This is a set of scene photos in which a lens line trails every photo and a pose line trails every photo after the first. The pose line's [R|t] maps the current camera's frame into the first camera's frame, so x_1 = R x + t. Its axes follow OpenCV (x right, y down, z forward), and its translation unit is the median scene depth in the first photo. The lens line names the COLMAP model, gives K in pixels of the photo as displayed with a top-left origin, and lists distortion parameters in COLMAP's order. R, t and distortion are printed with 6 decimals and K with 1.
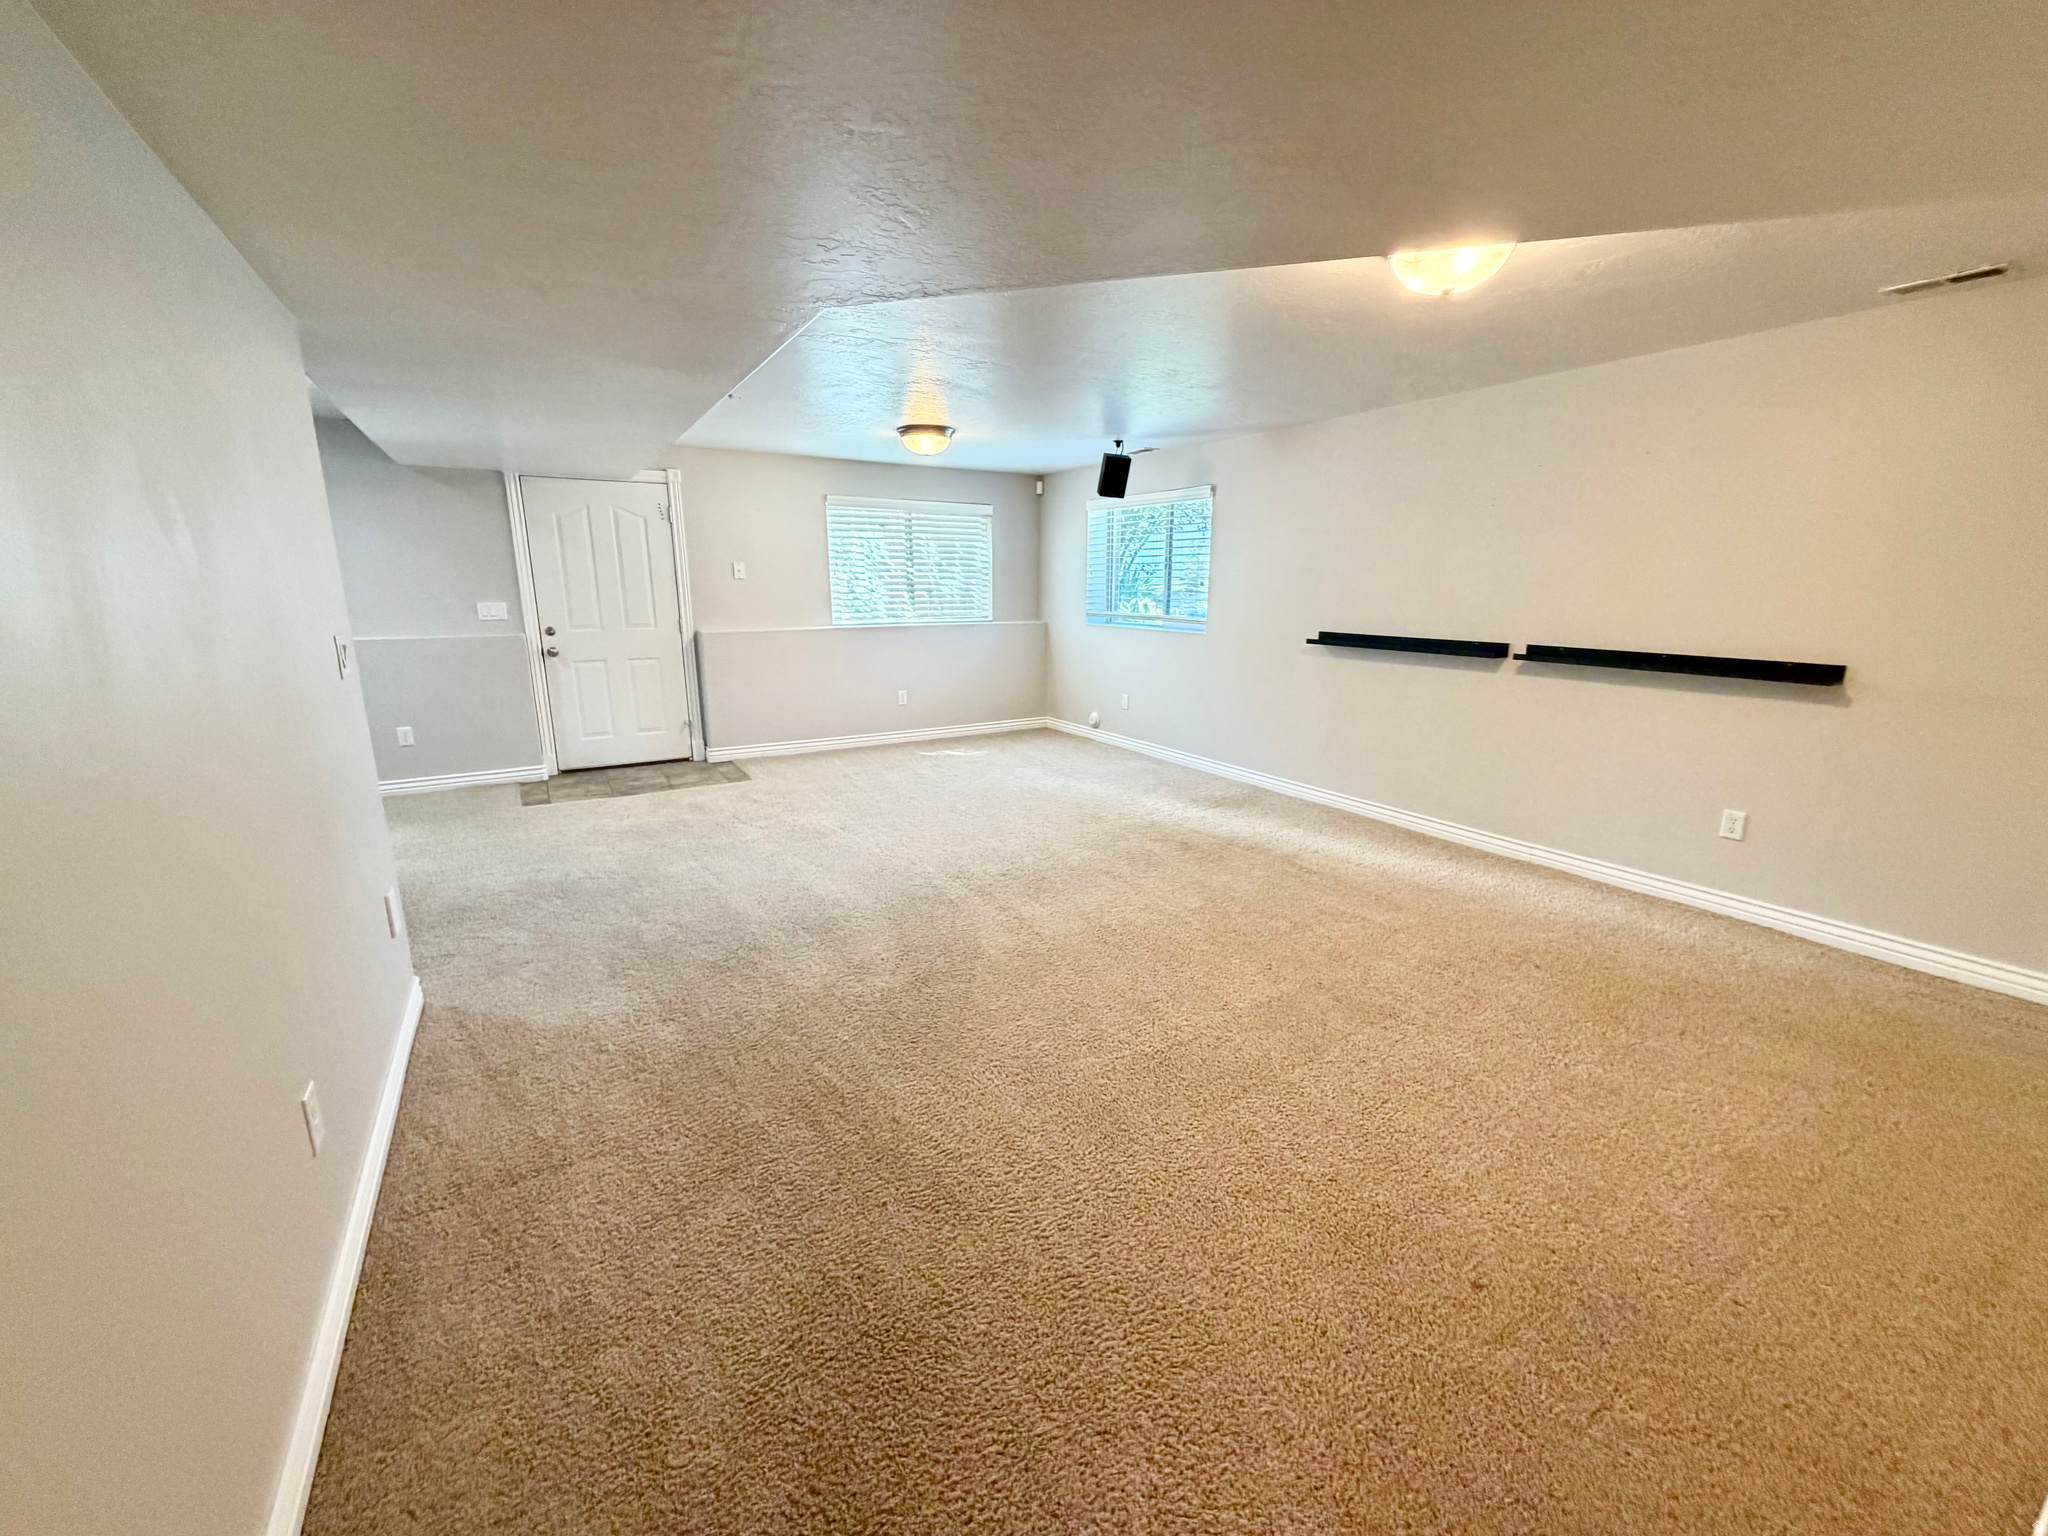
lens RADIAL K [[818.3, 0, 1024.0], [0, 818.3, 768.0], [0, 0, 1]] dist [-0.000348, -0.000010]
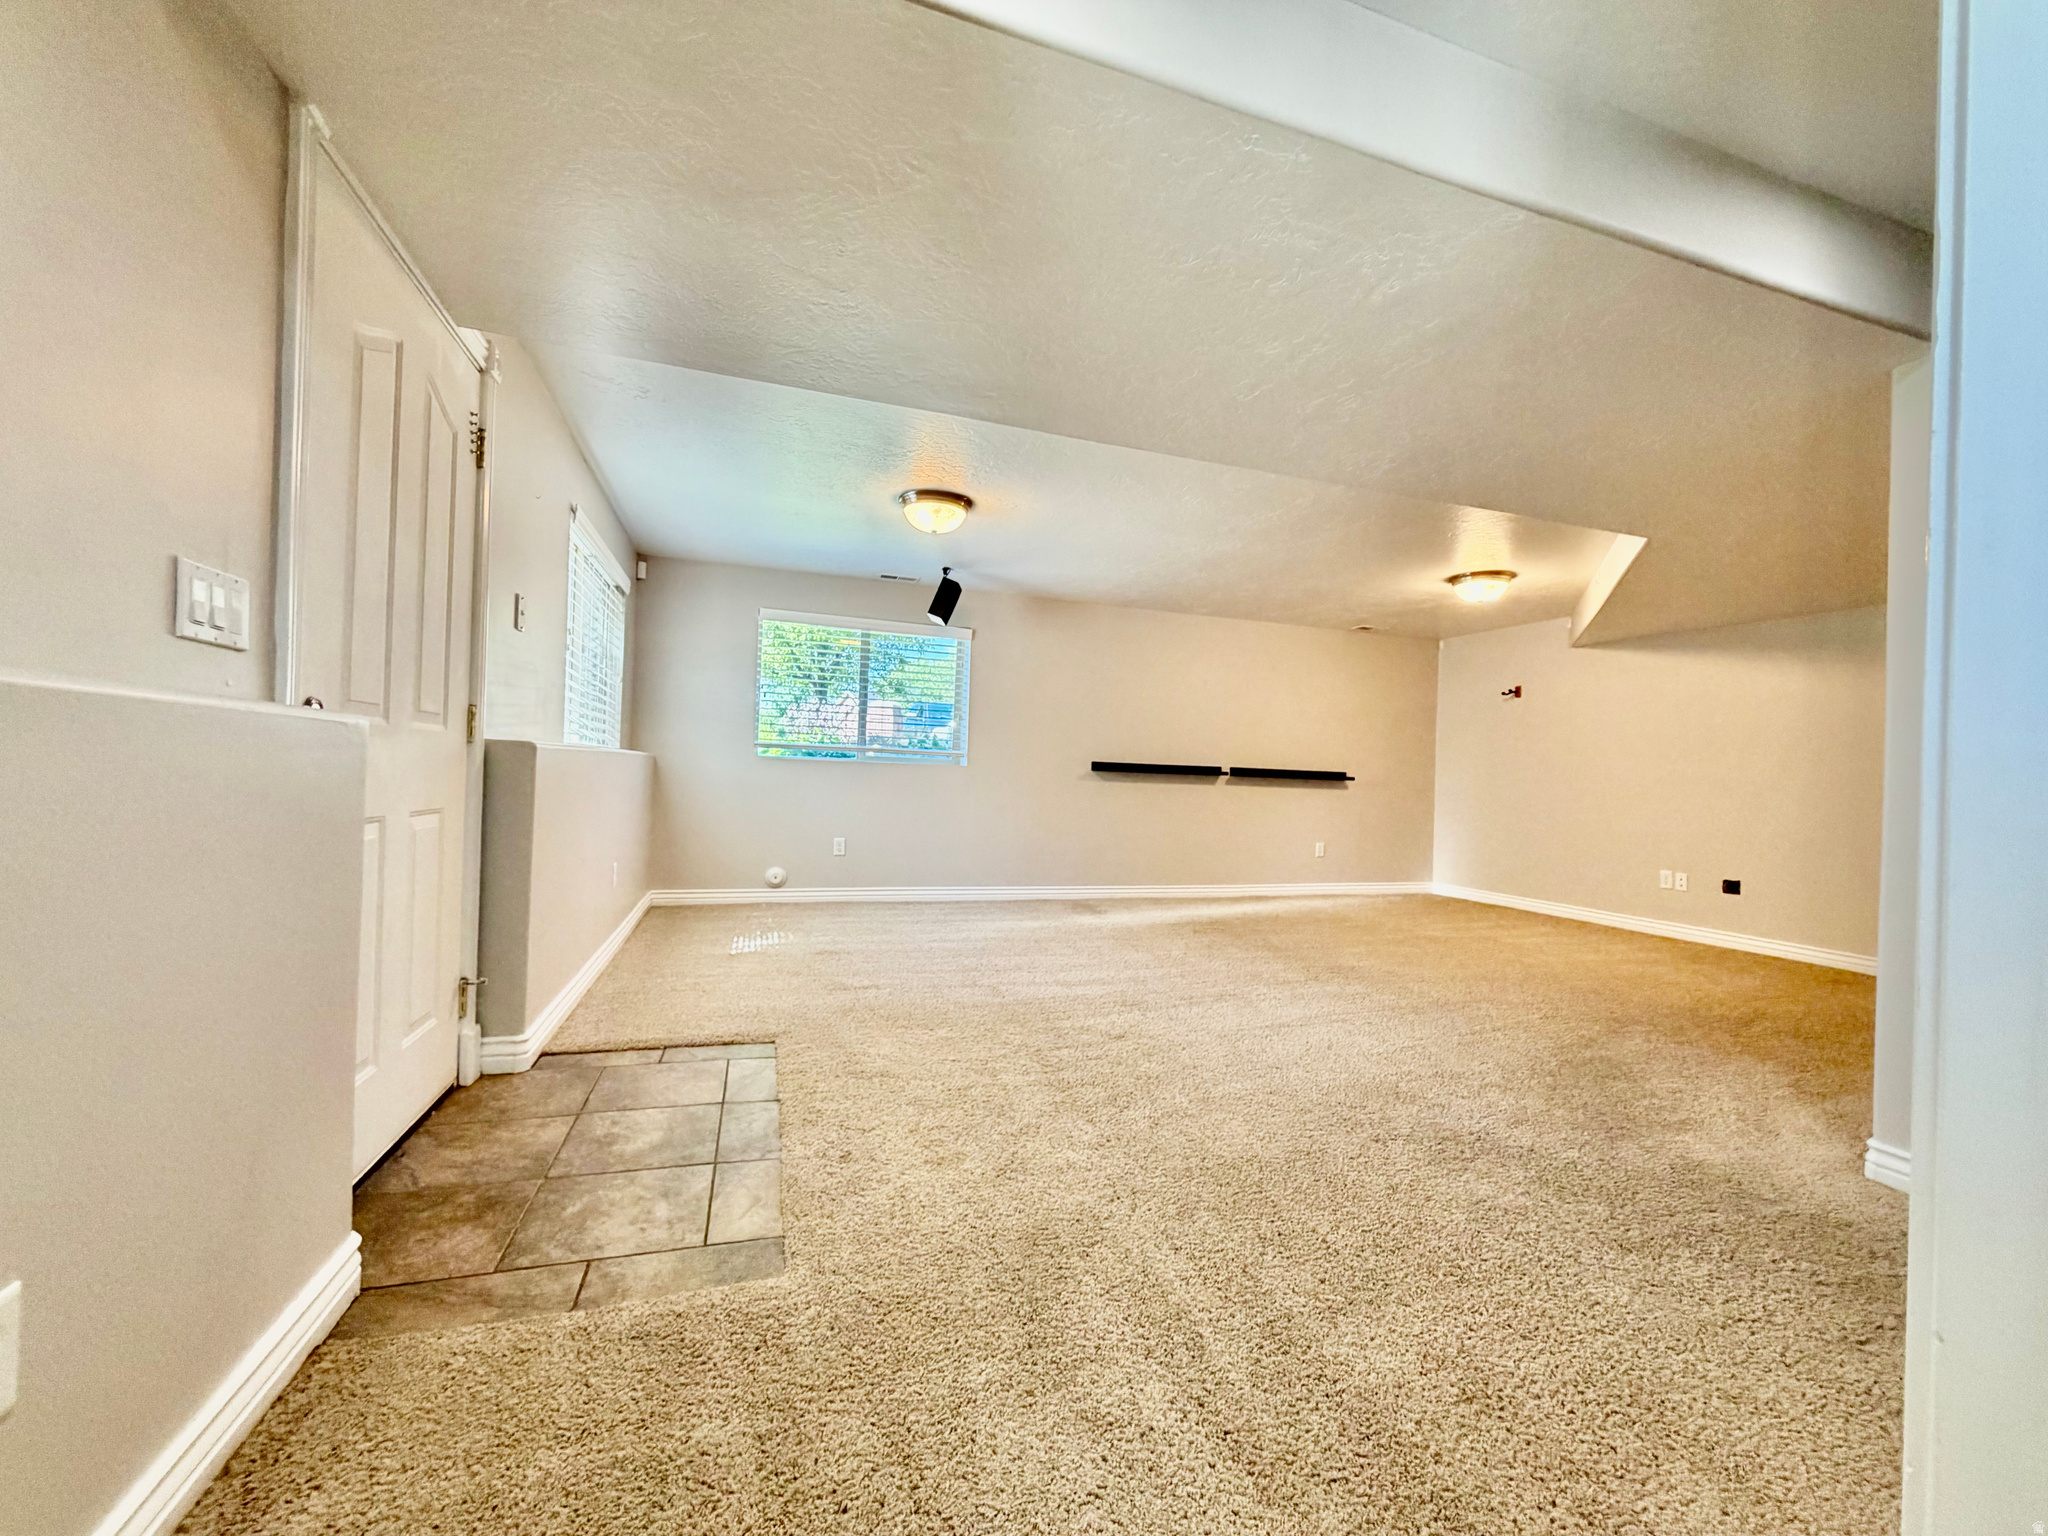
lens RADIAL K [[818.3, 0, 1024.0], [0, 818.3, 768.0], [0, 0, 1]] dist [-0.000348, -0.000010]
pose [[0.222987, 0.017544, 0.974663, -0.972250], [0.184716, 0.980964, -0.059918, -0.109825], [-0.957161, 0.193397, 0.215502, 0.903789]]
